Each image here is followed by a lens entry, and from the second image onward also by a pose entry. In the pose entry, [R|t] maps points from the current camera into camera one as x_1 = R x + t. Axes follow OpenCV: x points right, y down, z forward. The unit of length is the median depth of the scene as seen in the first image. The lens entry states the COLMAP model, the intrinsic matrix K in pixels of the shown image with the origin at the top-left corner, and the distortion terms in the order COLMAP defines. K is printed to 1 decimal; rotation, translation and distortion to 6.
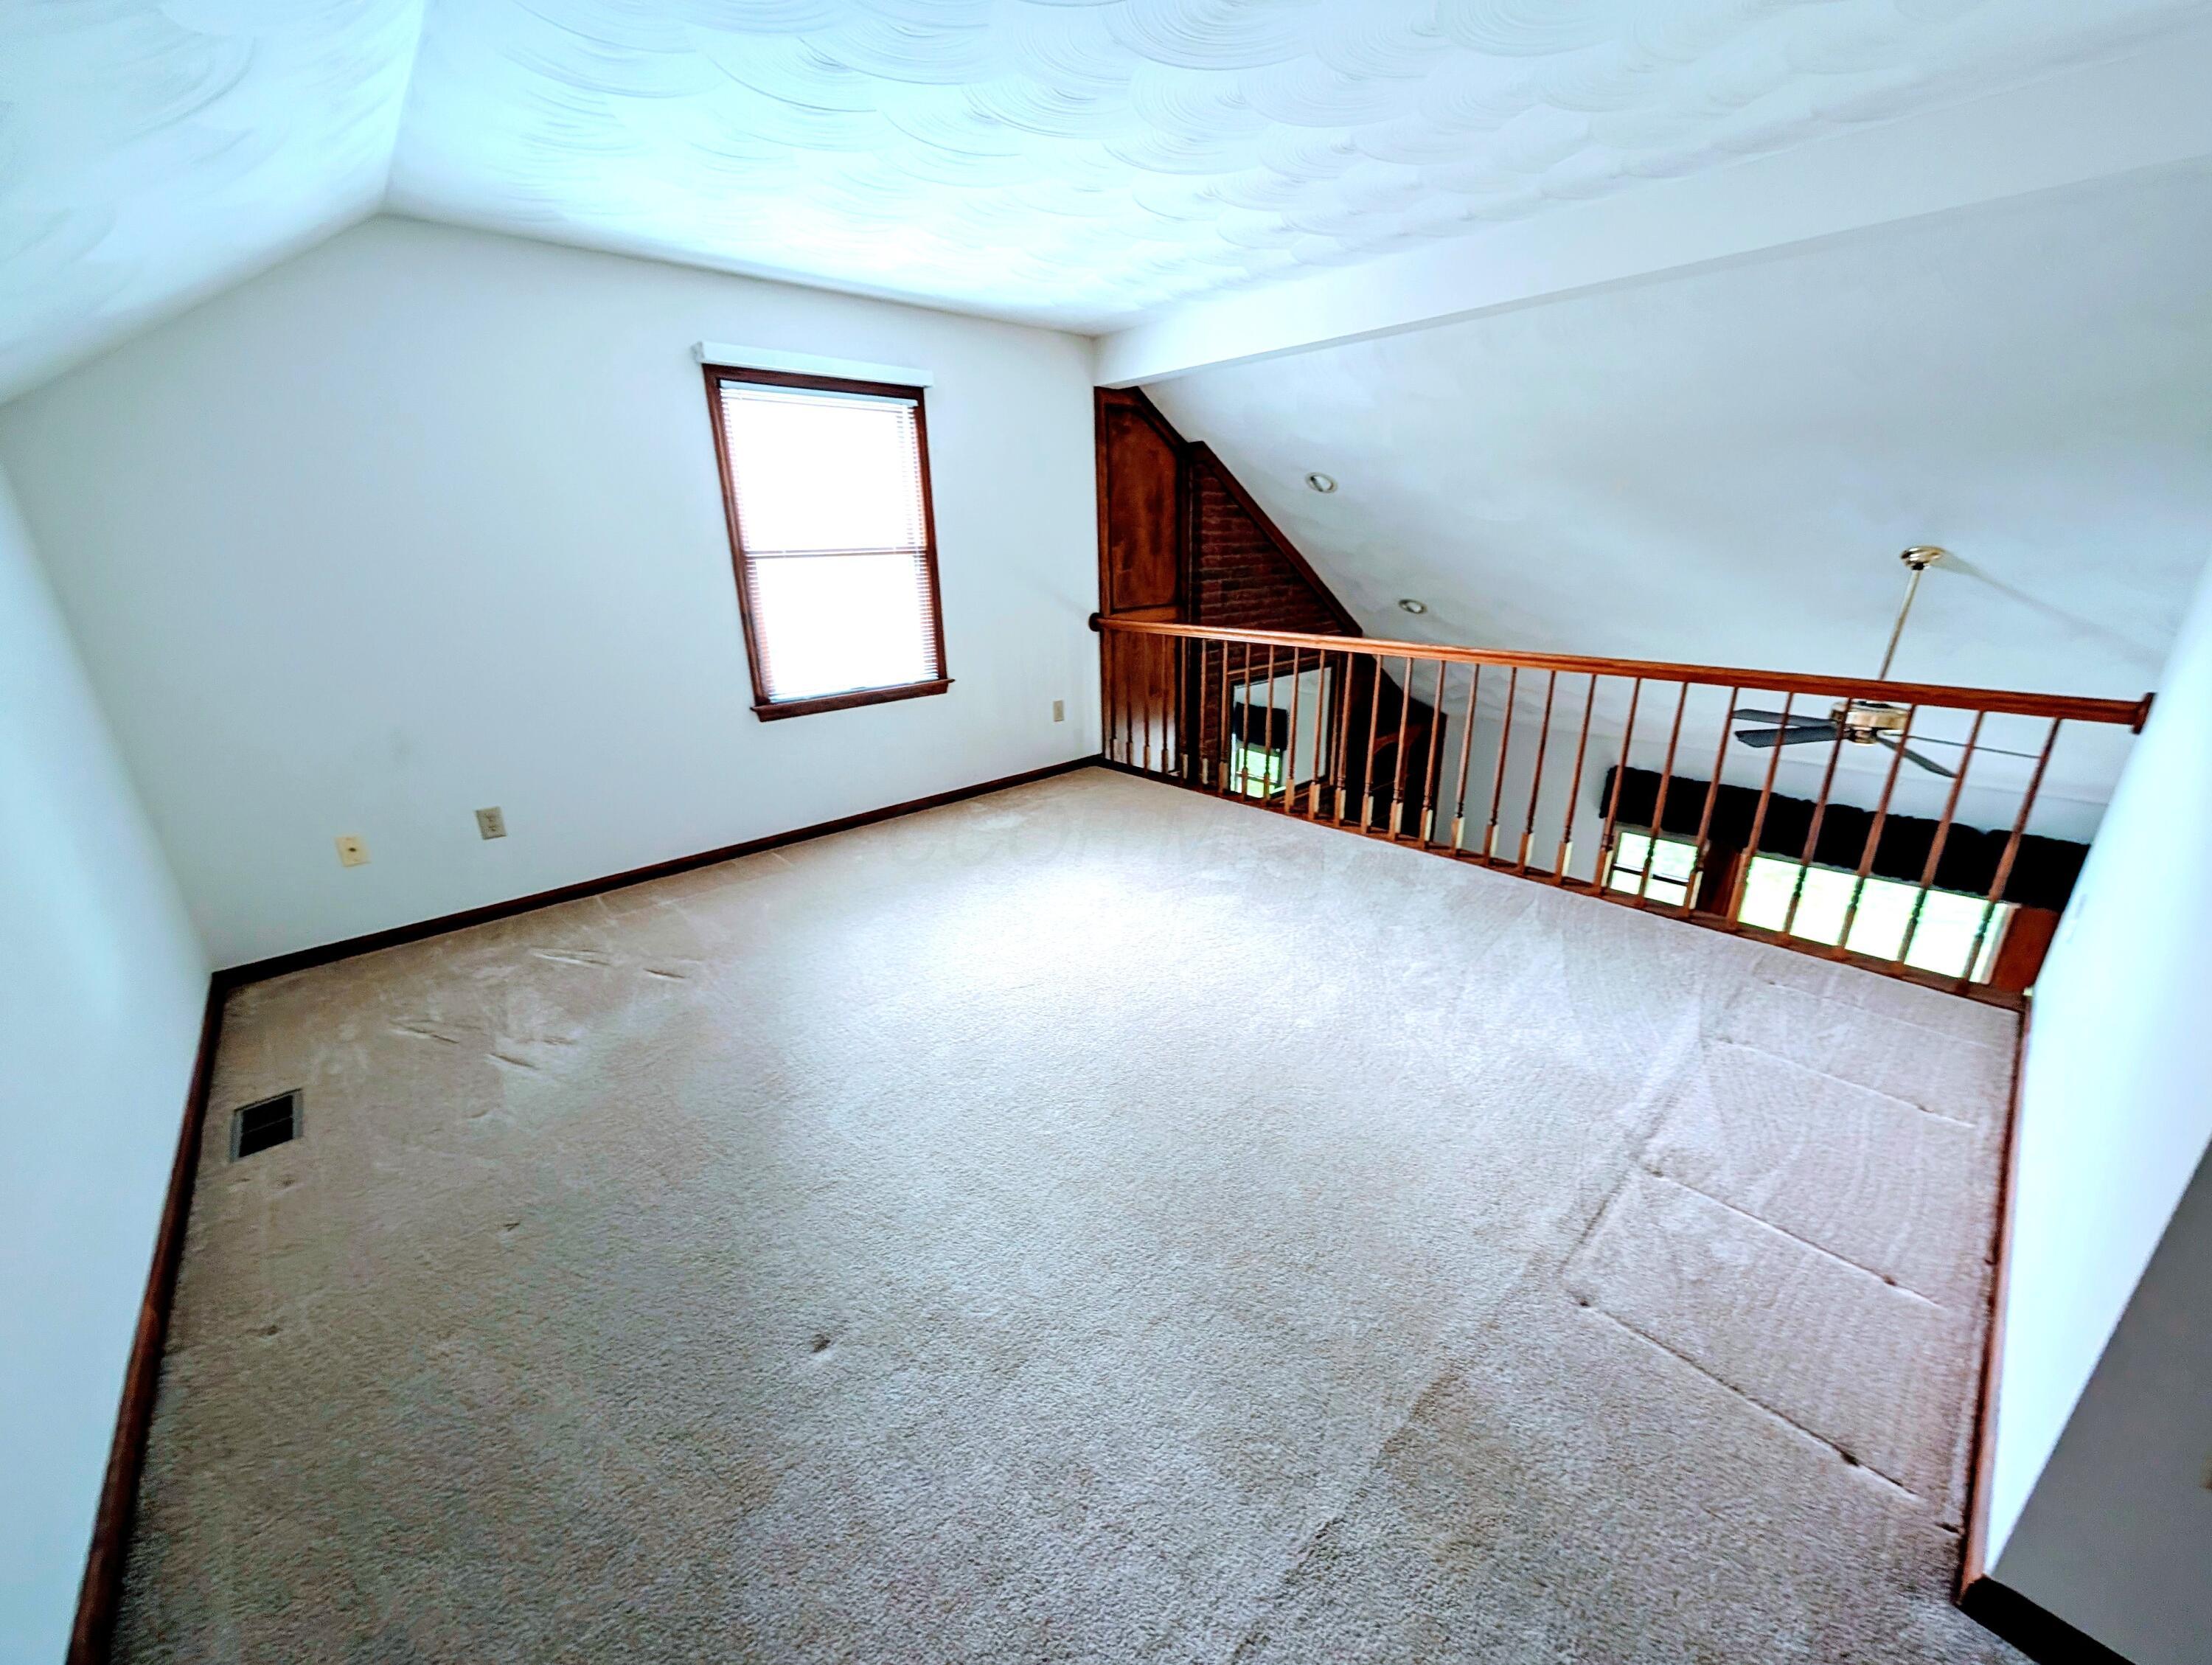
lens RADIAL K [[841.7, 0, 1106.0], [0, 841.7, 832.5], [0, 0, 1]] dist [0.009767, -0.000025]
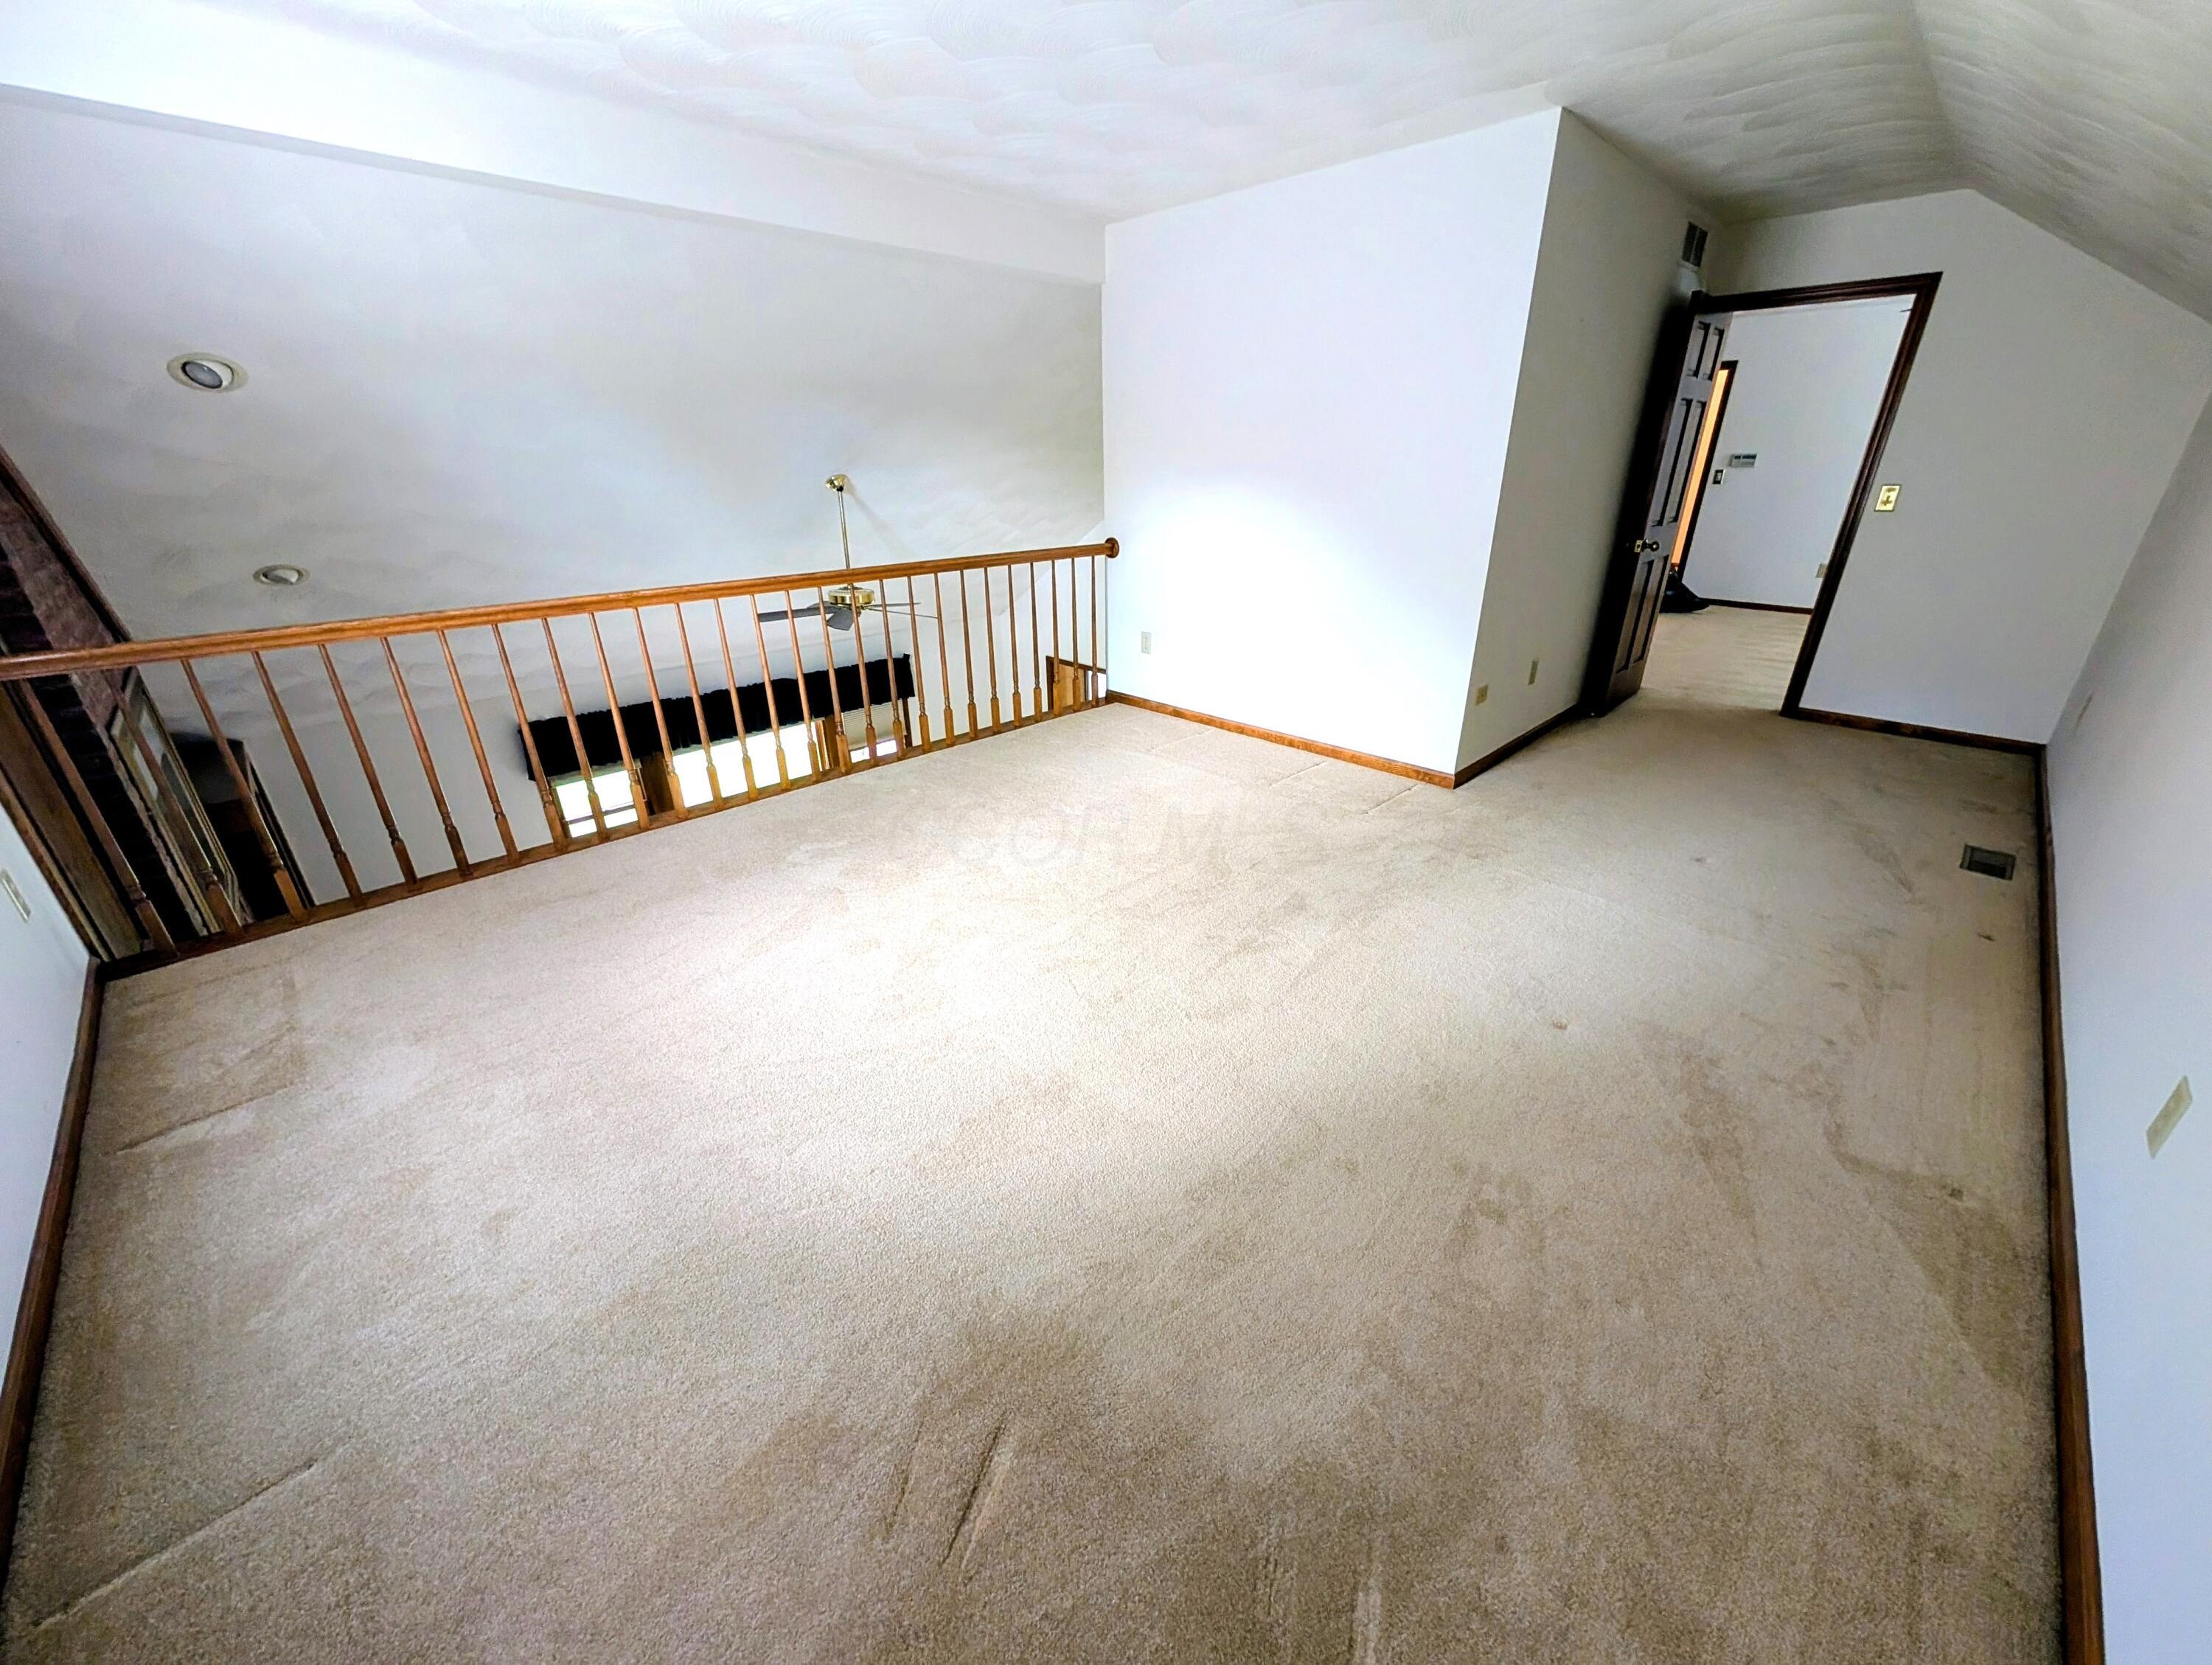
lens RADIAL K [[841.7, 0, 1106.0], [0, 841.7, 832.5], [0, 0, 1]] dist [0.009767, -0.000025]
pose [[-0.034771, -0.393978, 0.918462, -0.380544], [0.343068, 0.858468, 0.381232, -0.125403], [-0.938667, 0.328350, 0.105311, 0.378541]]
